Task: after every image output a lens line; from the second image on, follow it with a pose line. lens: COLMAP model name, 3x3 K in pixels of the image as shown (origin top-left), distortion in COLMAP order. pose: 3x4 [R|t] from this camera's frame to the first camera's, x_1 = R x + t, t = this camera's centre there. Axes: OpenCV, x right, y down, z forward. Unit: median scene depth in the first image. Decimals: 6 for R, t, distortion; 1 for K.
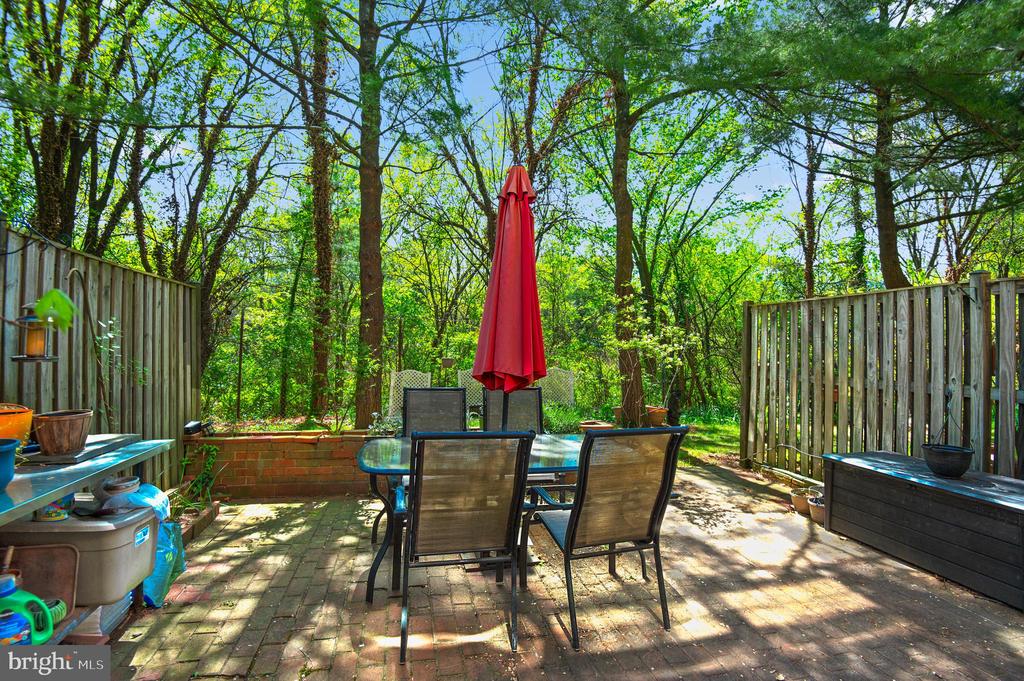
lens RADIAL K [[465.3, 0, 513.9], [0, 465.3, 344.2], [0, 0, 1]] dist [0.034180, -0.019963]
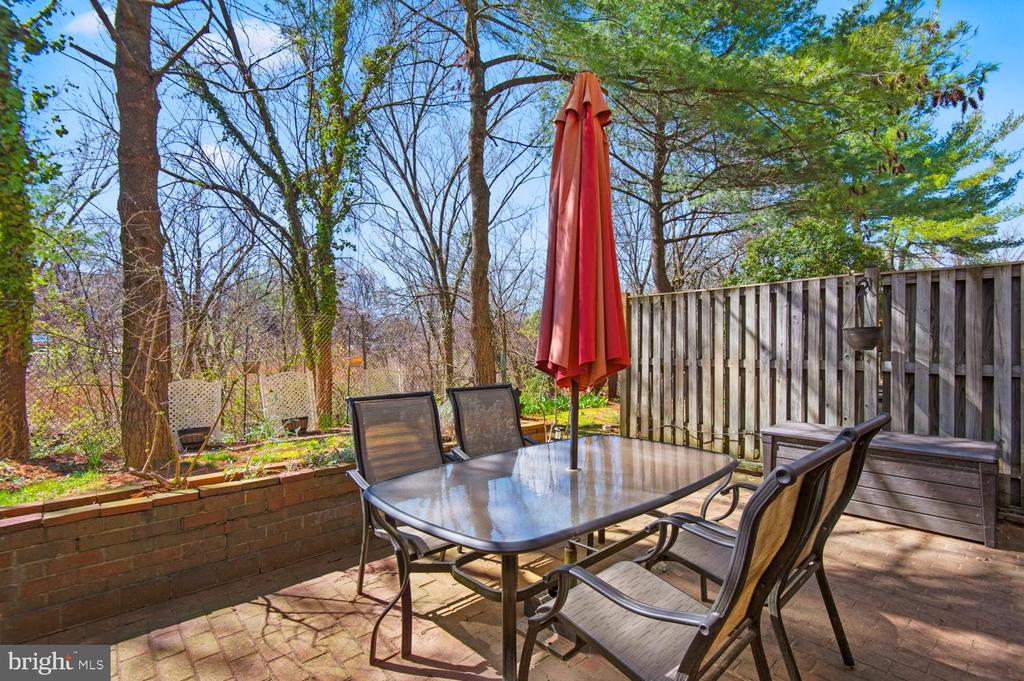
lens RADIAL K [[465.3, 0, 513.9], [0, 465.3, 344.2], [0, 0, 1]] dist [0.034180, -0.019963]
pose [[0.872656, -0.016470, 0.488058, -0.318793], [0.014554, 0.999864, 0.007719, 0.018324], [-0.488119, 0.000368, 0.872777, 0.306319]]
